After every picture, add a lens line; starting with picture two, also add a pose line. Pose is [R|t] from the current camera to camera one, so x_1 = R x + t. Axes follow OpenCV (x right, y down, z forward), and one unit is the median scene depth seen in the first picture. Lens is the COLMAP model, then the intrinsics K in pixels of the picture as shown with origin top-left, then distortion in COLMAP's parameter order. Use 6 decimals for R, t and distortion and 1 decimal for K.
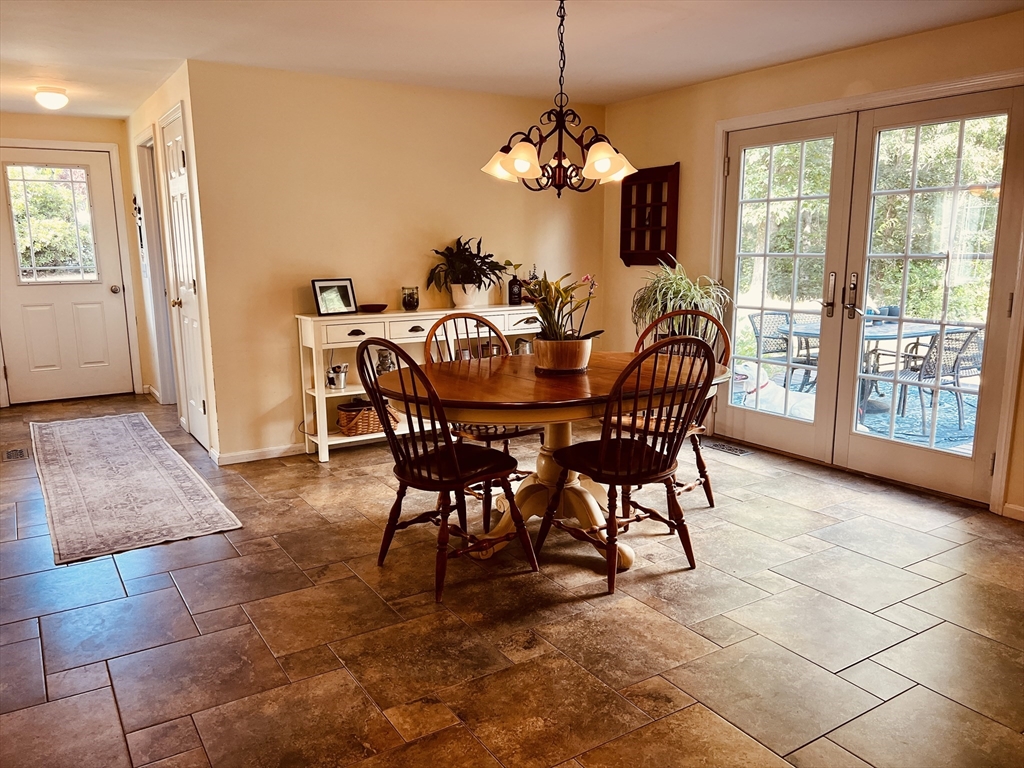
lens RADIAL K [[774.2, 0, 510.8], [0, 774.2, 389.2], [0, 0, 1]] dist [0.054020, -0.071514]
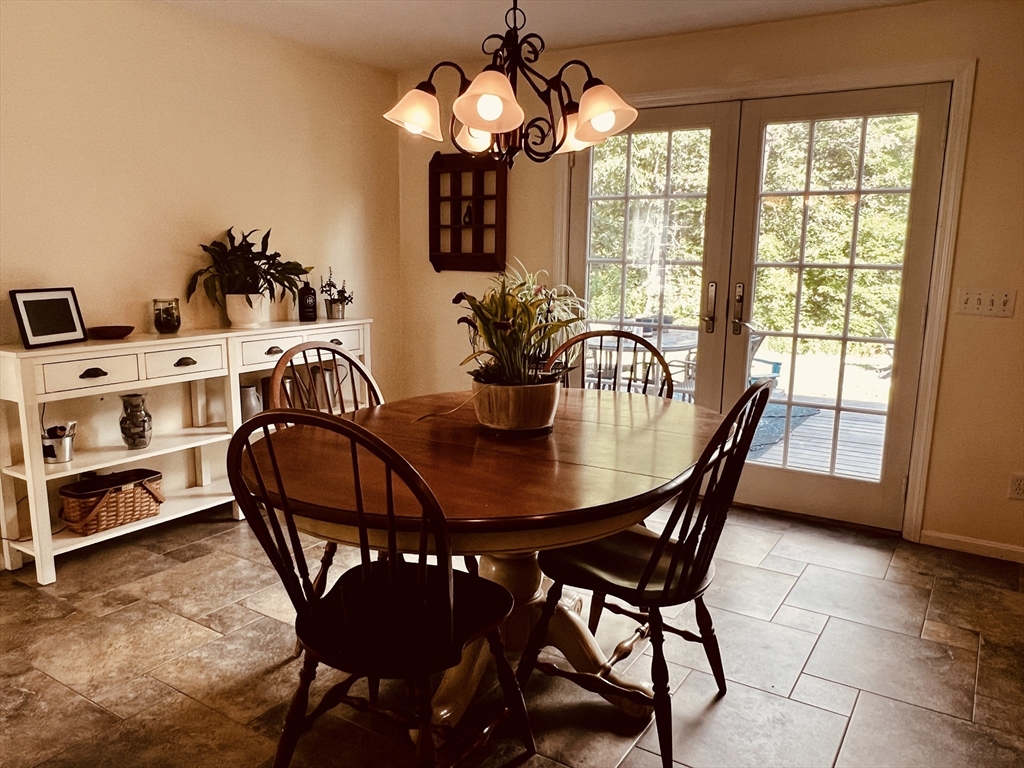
lens RADIAL K [[776.6, 0, 508.7], [0, 776.6, 389.0], [0, 0, 1]] dist [-0.002556, -0.008541]
pose [[0.906890, -0.052785, 0.418048, -0.176999], [0.055256, 0.998453, 0.006202, -0.050597], [-0.417729, 0.017475, 0.908404, 0.321718]]
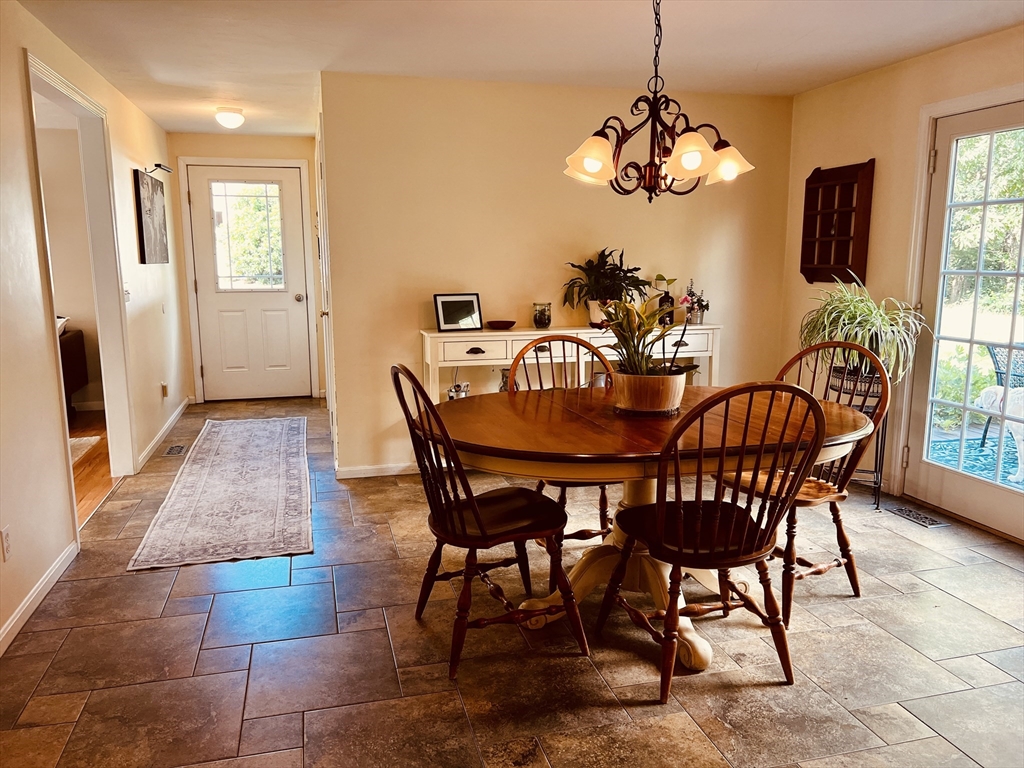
lens RADIAL K [[775.0, 0, 512.0], [0, 775.0, 384.0], [0, 0, 1]] dist [0.051798, -0.068084]
pose [[0.952208, 0.054759, -0.300503, 0.143068], [-0.060551, 0.998115, -0.009987, -0.029226], [0.299390, 0.027705, 0.953729, 0.136639]]
